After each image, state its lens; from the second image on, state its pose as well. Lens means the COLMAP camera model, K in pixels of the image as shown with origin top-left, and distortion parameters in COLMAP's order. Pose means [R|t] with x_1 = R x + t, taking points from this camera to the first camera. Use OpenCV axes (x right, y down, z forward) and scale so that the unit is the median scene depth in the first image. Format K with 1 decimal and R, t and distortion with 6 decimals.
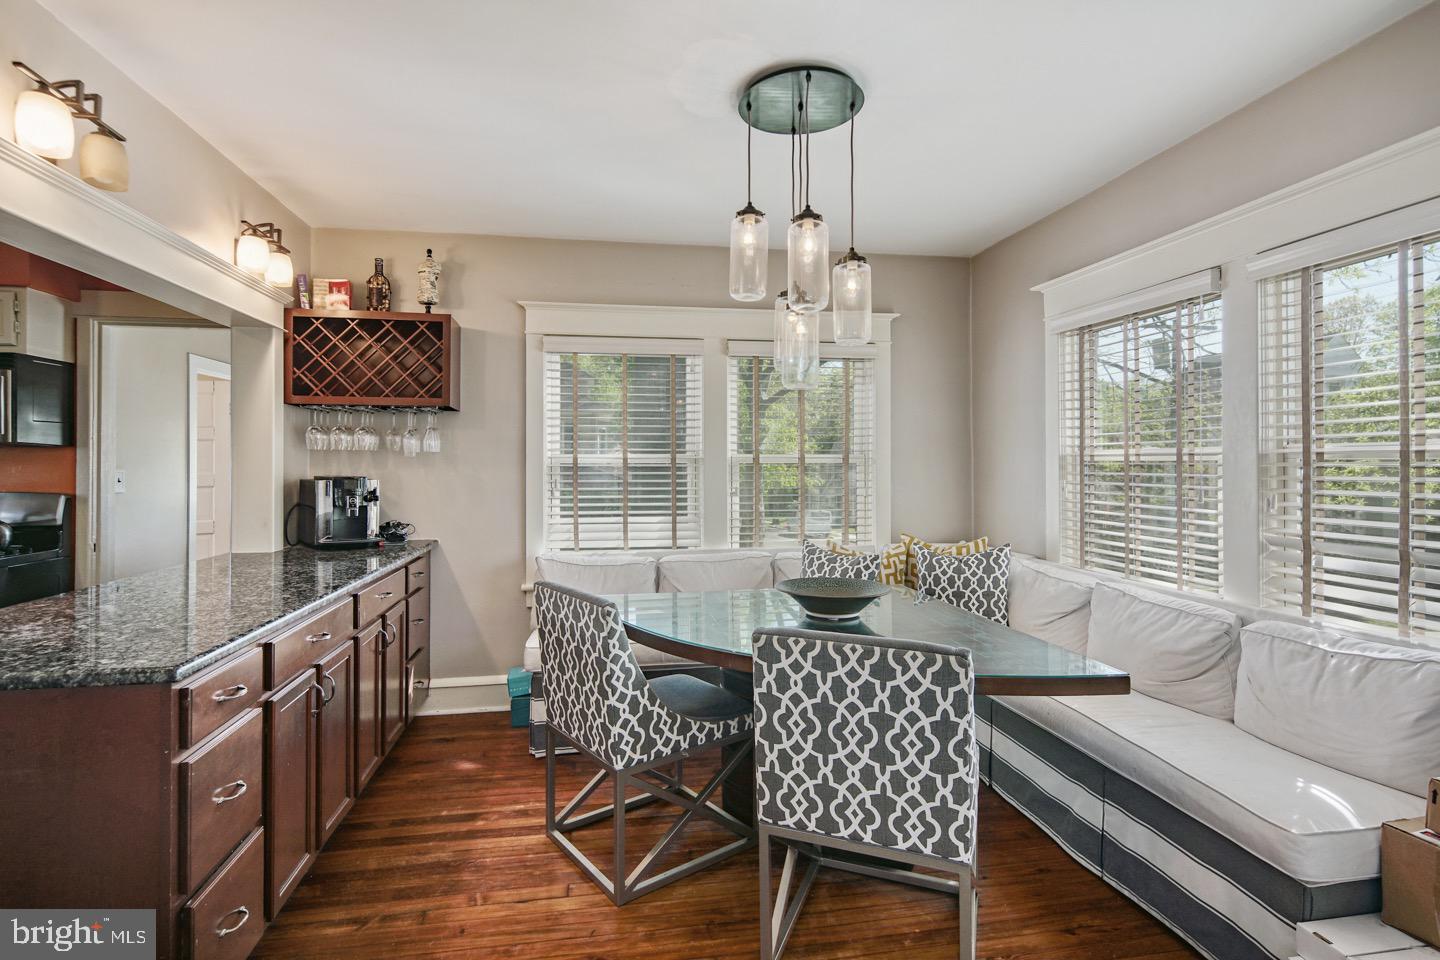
lens RADIAL K [[699.0, 0, 717.2], [0, 699.0, 460.4], [0, 0, 1]] dist [0.004097, -0.000792]
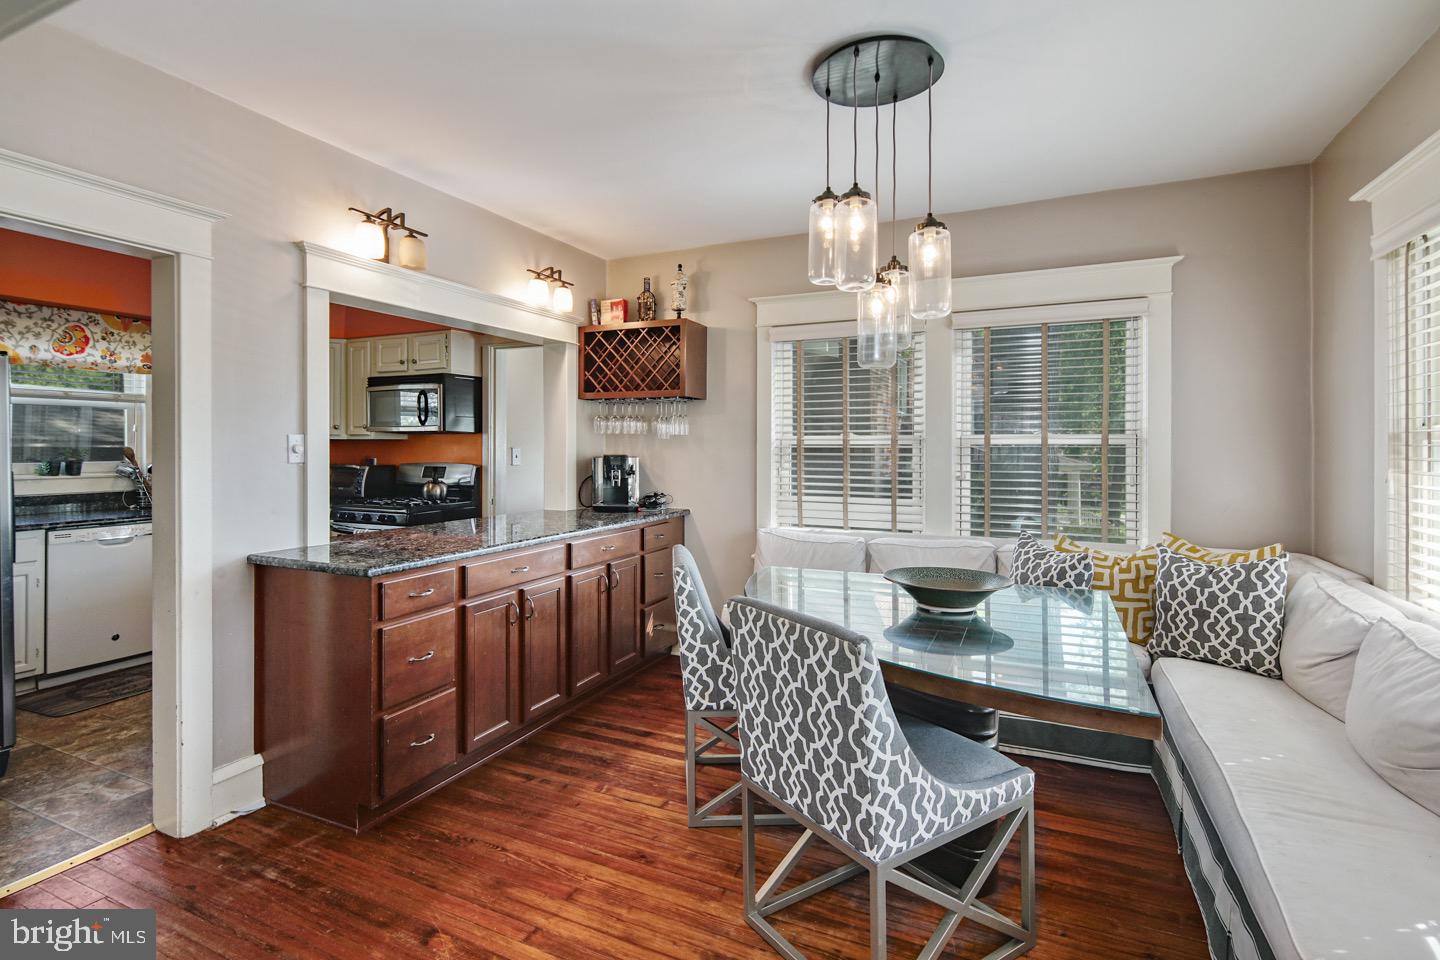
lens RADIAL K [[719.8, 0, 718.0], [0, 719.8, 448.4], [0, 0, 1]] dist [0.003857, -0.001269]
pose [[0.820162, 0.003620, -0.572120, 0.375380], [0.001508, 0.999963, 0.008489, 0.000426], [0.572130, -0.007825, 0.820126, 0.036190]]
